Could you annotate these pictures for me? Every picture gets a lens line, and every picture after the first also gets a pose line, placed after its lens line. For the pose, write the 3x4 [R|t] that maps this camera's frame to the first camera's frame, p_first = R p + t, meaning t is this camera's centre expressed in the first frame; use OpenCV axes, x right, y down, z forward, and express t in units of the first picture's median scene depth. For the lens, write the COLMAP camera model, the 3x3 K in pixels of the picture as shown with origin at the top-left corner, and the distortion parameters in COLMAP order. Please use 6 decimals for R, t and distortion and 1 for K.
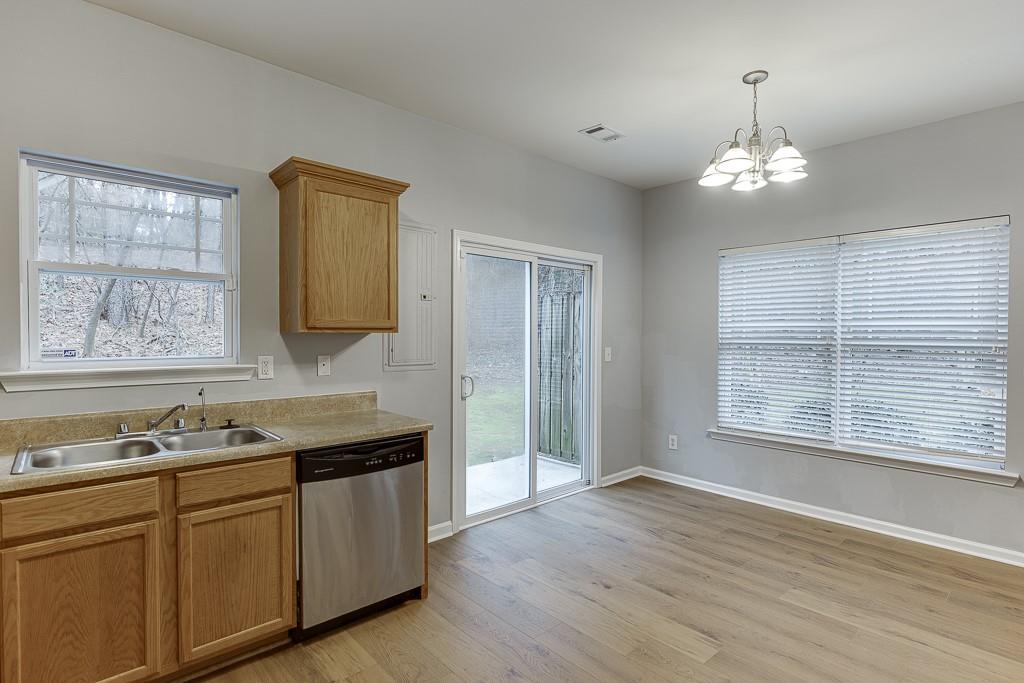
lens RADIAL K [[511.4, 0, 519.2], [0, 511.4, 342.8], [0, 0, 1]] dist [-0.009609, 0.001009]
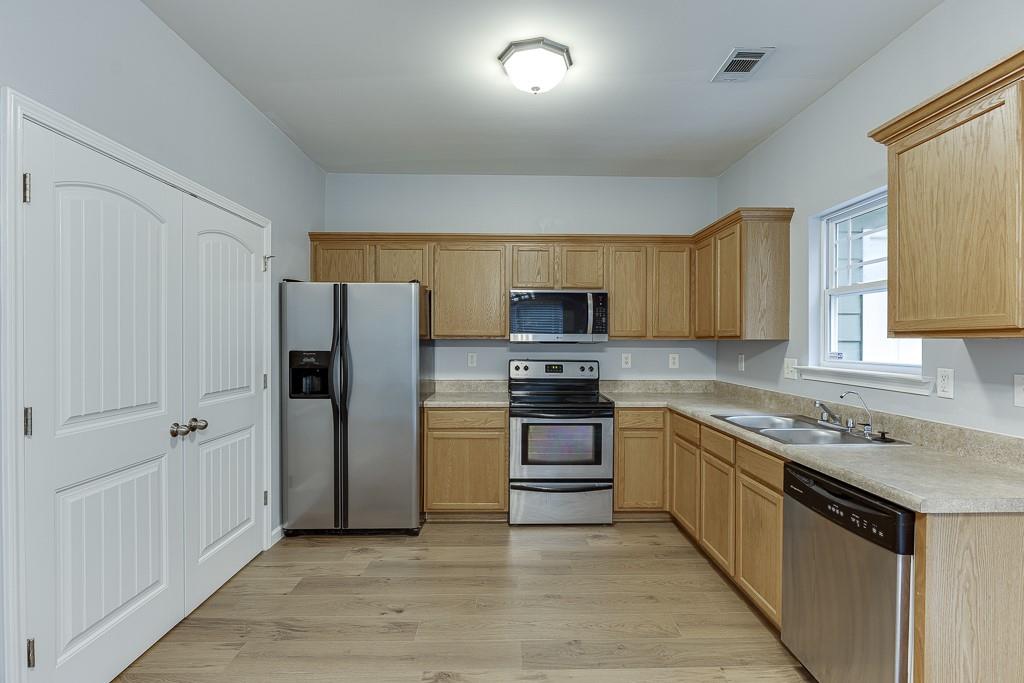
lens RADIAL K [[483.2, 0, 518.7], [0, 483.2, 343.1], [0, 0, 1]] dist [-0.009392, 0.000571]
pose [[-0.664217, -0.002038, -0.747537, 0.471883], [-0.016240, 0.999800, 0.011704, -0.010820], [0.747363, 0.019915, -0.664117, 0.949465]]
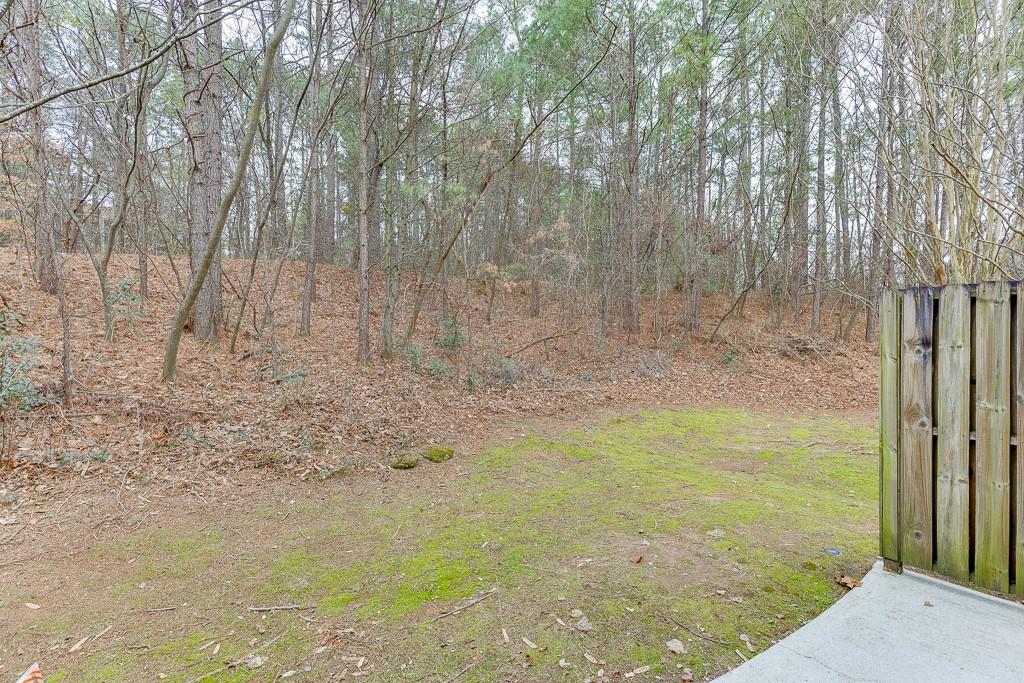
lens RADIAL K [[455.5, 0, 520.2], [0, 455.5, 345.7], [0, 0, 1]] dist [0.005765, -0.001472]
pose [[0.997738, -0.003703, -0.067124, -0.179132], [0.003073, 0.999950, -0.009490, -0.012511], [0.067155, 0.009262, 0.997700, 0.231151]]
